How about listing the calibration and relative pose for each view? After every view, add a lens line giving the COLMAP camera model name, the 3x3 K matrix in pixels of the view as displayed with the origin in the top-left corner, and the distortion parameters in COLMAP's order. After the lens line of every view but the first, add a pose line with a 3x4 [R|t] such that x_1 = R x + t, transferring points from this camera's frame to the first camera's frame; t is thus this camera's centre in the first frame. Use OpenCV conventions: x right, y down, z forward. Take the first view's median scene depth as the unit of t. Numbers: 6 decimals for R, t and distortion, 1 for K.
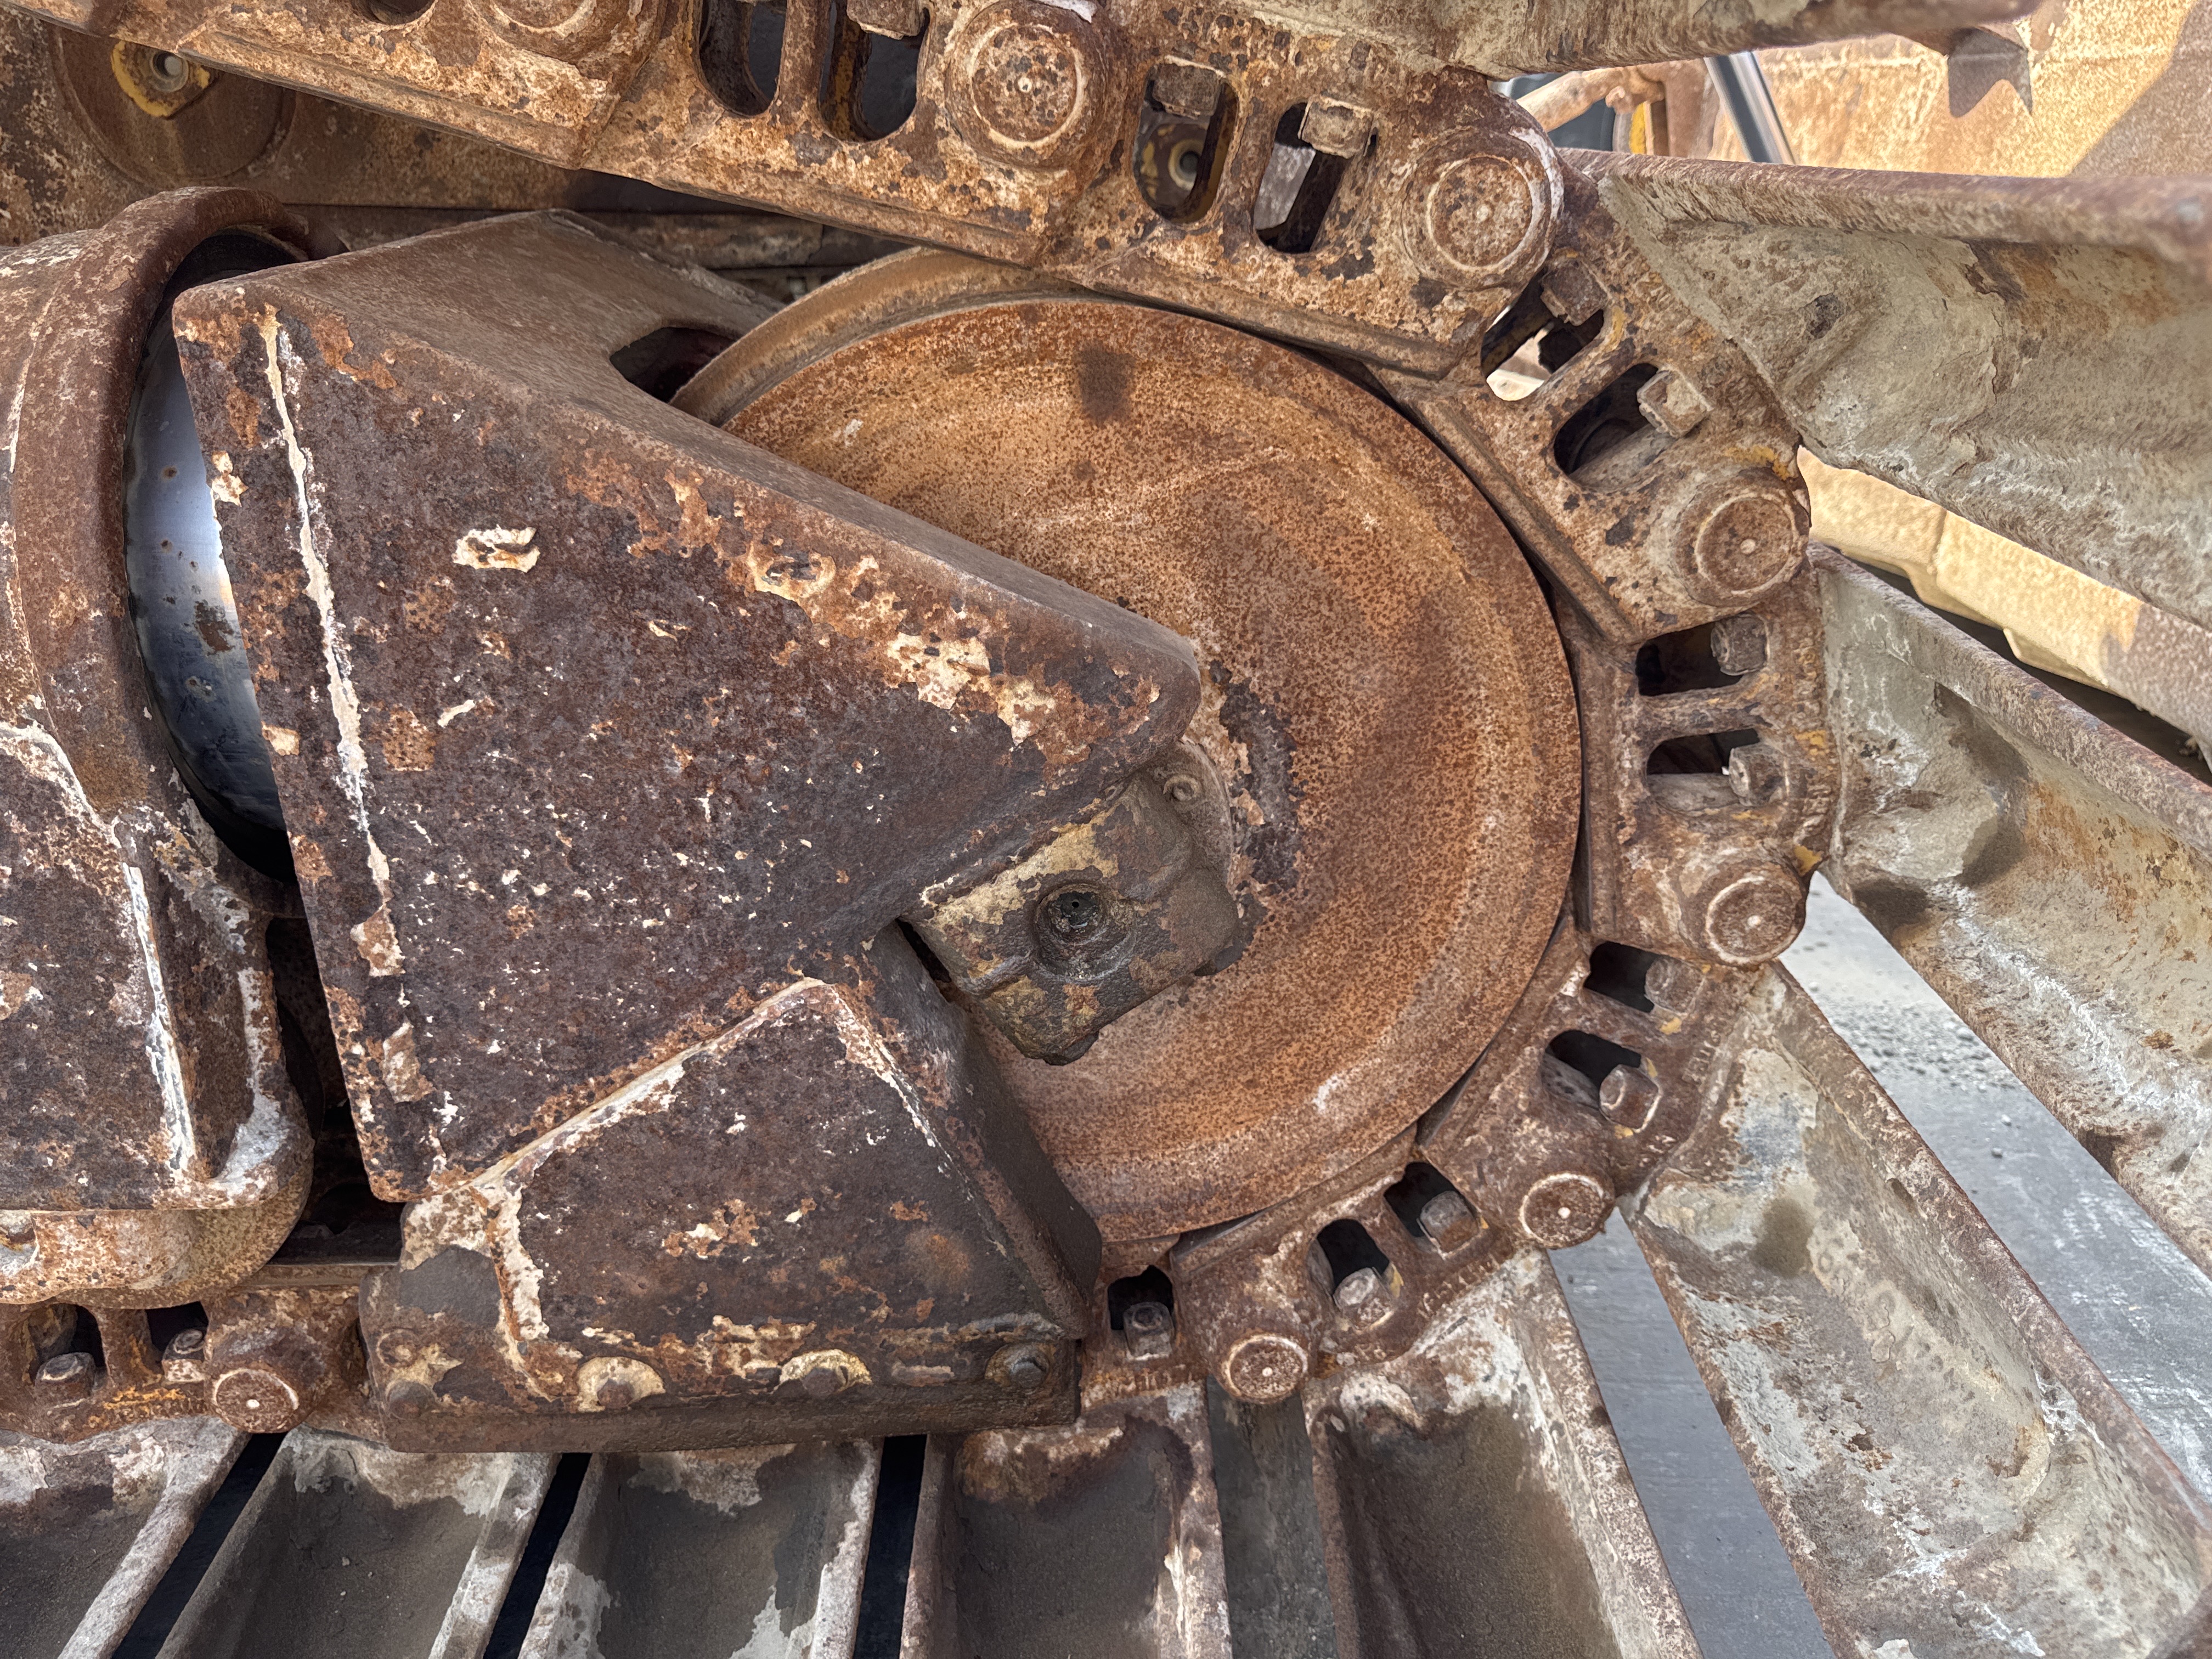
lens RADIAL K [[1576.7, 0, 1106.0], [0, 1576.7, 829.5], [0, 0, 1]] dist [0.050867, -0.059535]
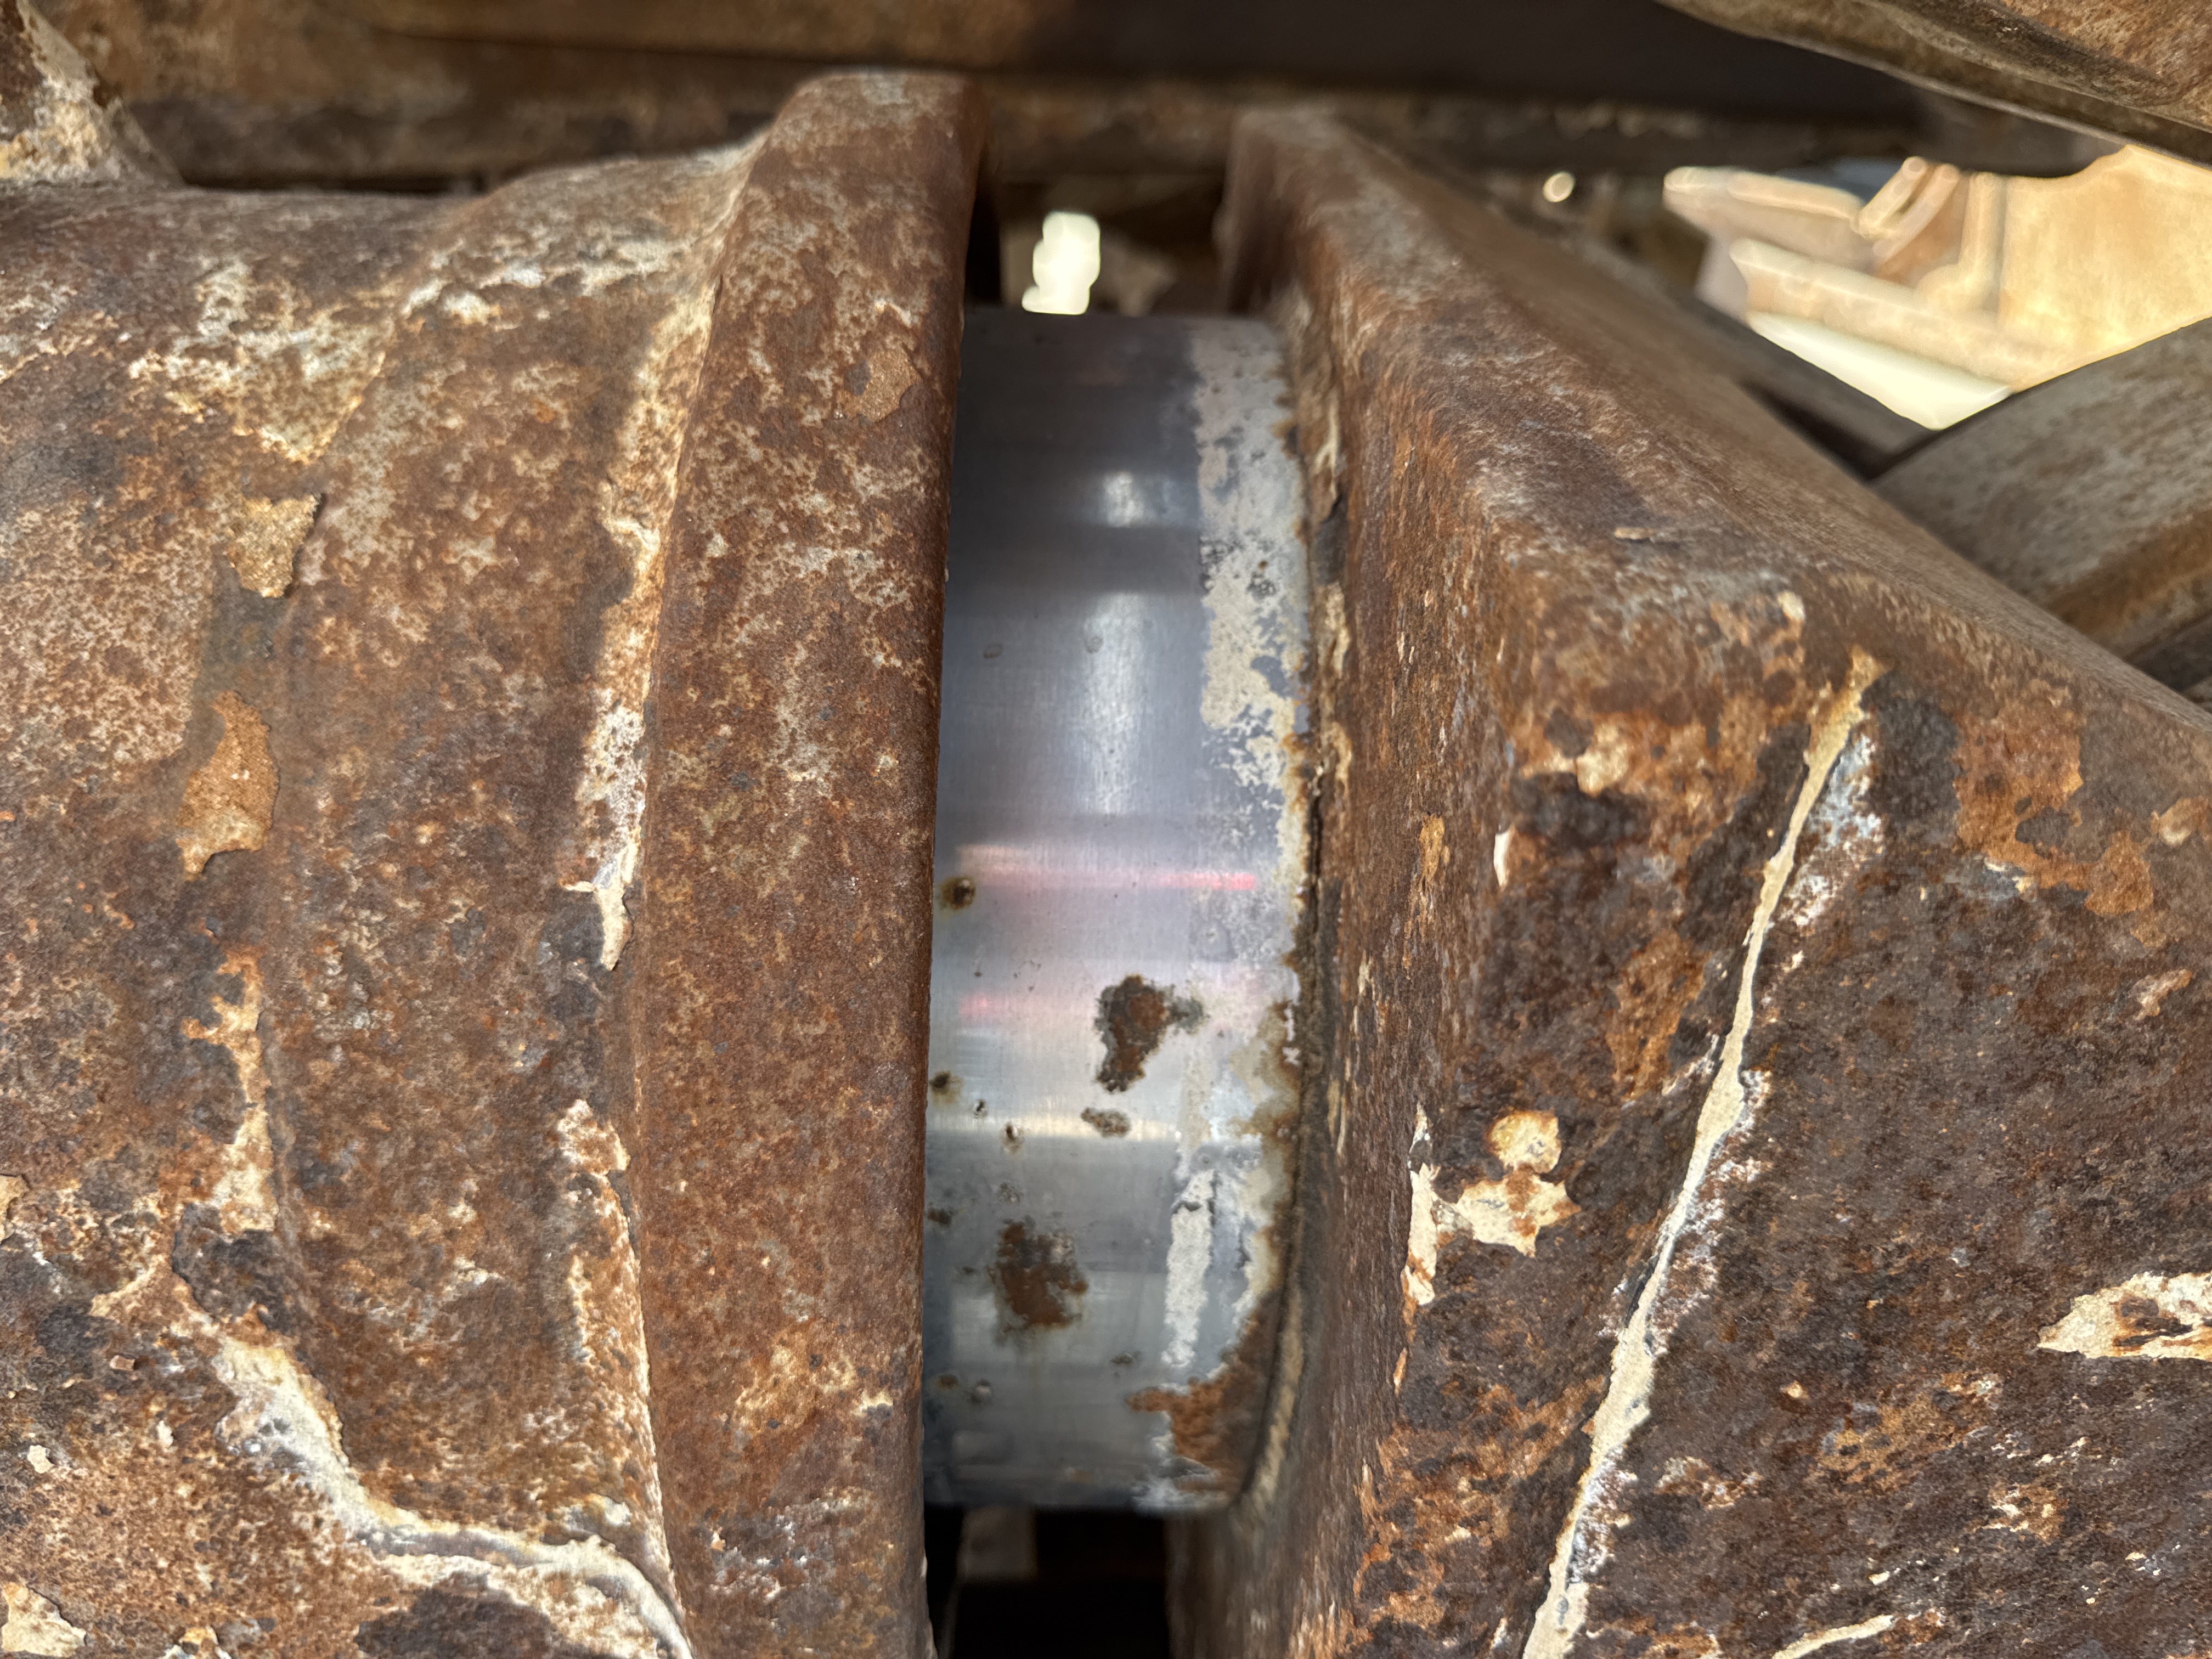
lens RADIAL K [[1543.4, 0, 1099.2], [0, 1543.4, 781.3], [0, 0, 1]] dist [-0.009520, -0.020812]
pose [[0.998694, 0.026071, 0.043944, -0.603891], [-0.029399, 0.996608, 0.076861, -0.294768], [-0.041791, -0.078053, 0.996073, 0.679596]]
